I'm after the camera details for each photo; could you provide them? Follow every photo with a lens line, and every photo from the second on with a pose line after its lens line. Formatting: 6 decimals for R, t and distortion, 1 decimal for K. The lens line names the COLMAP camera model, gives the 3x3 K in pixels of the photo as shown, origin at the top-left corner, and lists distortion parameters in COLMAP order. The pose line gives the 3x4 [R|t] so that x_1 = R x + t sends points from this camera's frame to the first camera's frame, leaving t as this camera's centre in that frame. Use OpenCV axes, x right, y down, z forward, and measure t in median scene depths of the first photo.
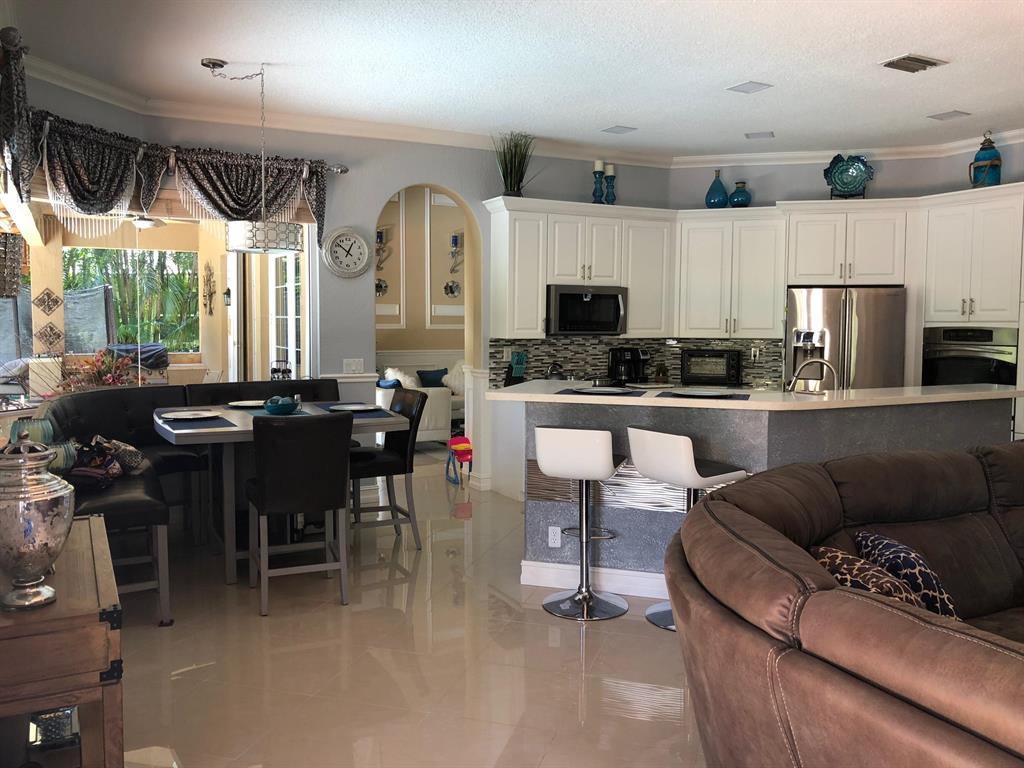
lens RADIAL K [[848.9, 0, 512.0], [0, 848.9, 384.0], [0, 0, 1]] dist [0.087848, -0.094123]
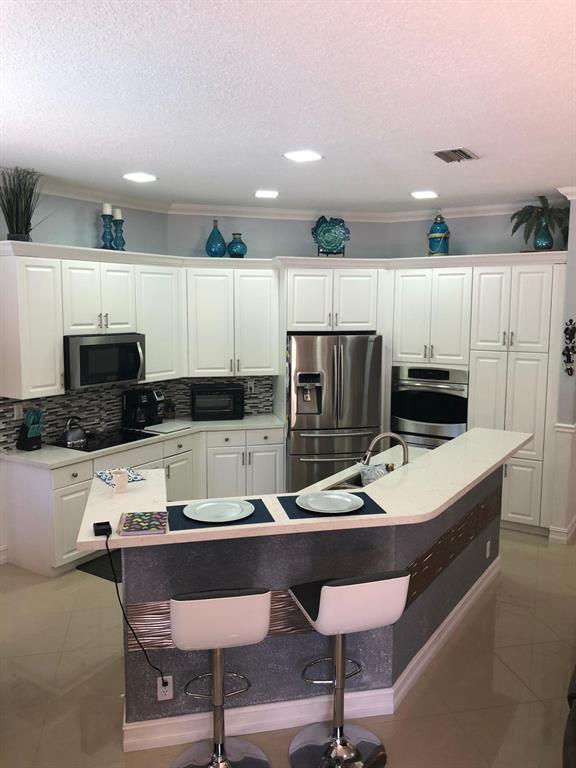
lens RADIAL K [[636.7, 0, 288.0], [0, 636.7, 384.0], [0, 0, 1]] dist [0.087848, -0.094123]
pose [[0.874391, -0.066256, 0.480676, -0.082888], [0.040044, 0.997108, 0.064598, -0.097778], [-0.483566, -0.037236, 0.874516, 0.259124]]
